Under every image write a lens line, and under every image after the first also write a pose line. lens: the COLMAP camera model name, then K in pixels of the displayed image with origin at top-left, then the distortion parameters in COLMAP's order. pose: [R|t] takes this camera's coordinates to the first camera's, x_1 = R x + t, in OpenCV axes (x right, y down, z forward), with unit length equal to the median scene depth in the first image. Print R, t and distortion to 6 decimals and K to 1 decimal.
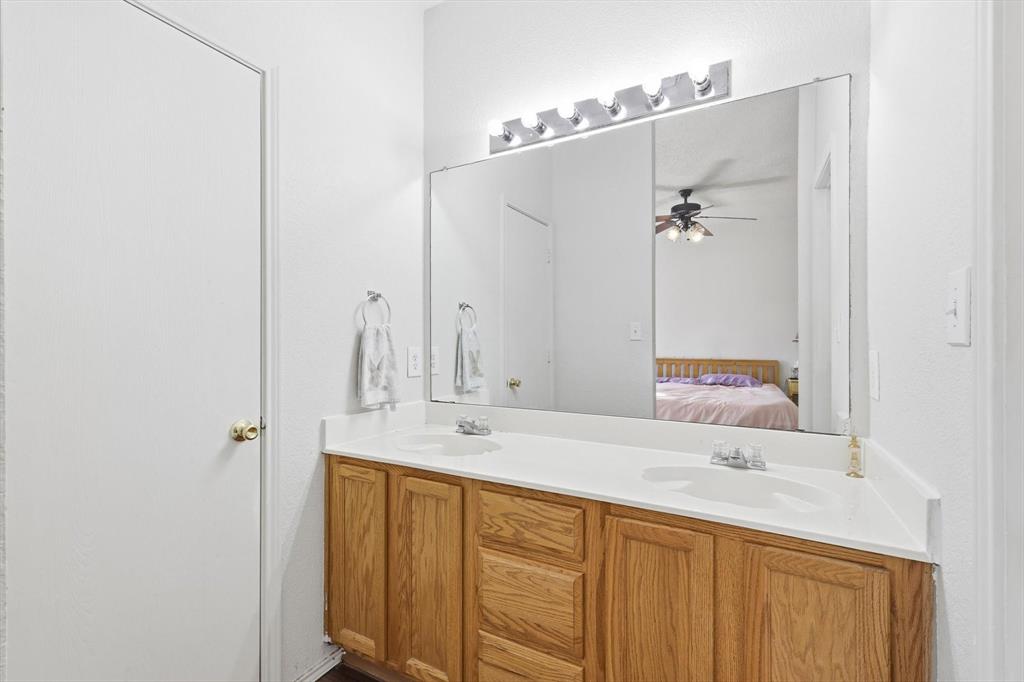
lens RADIAL K [[450.1, 0, 512.4], [0, 450.1, 339.6], [0, 0, 1]] dist [0.007704, -0.000394]
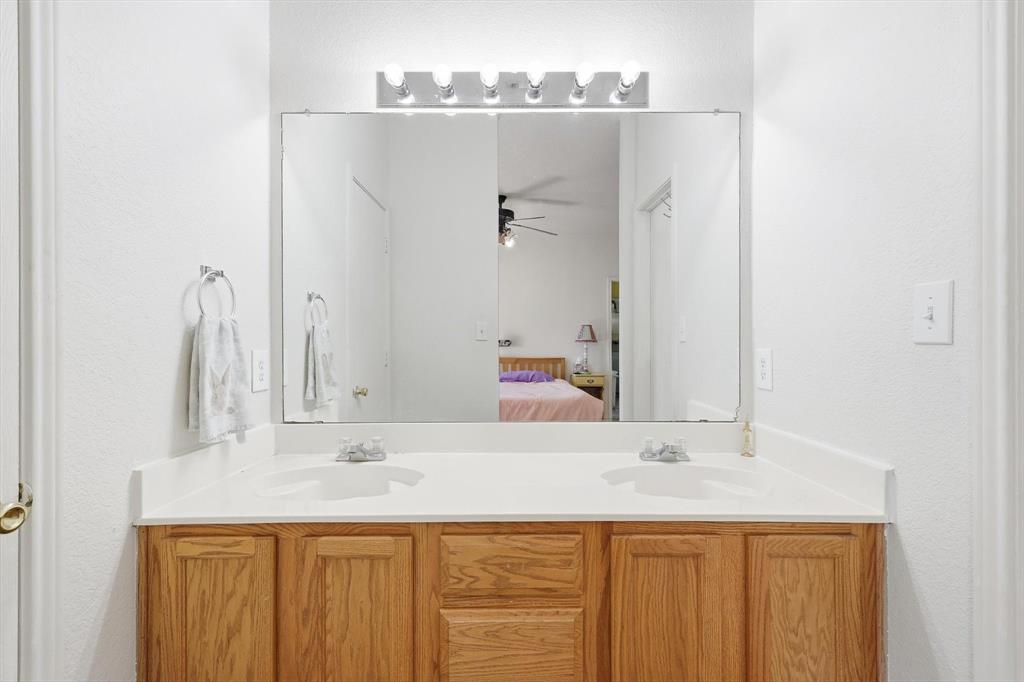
lens RADIAL K [[450.1, 0, 512.6], [0, 450.1, 341.0], [0, 0, 1]] dist [0.007704, -0.000394]
pose [[0.871196, -0.001033, 0.490933, -0.321031], [-0.000203, 0.999997, 0.002465, 0.001216], [-0.490935, -0.002247, 0.871194, 0.256121]]
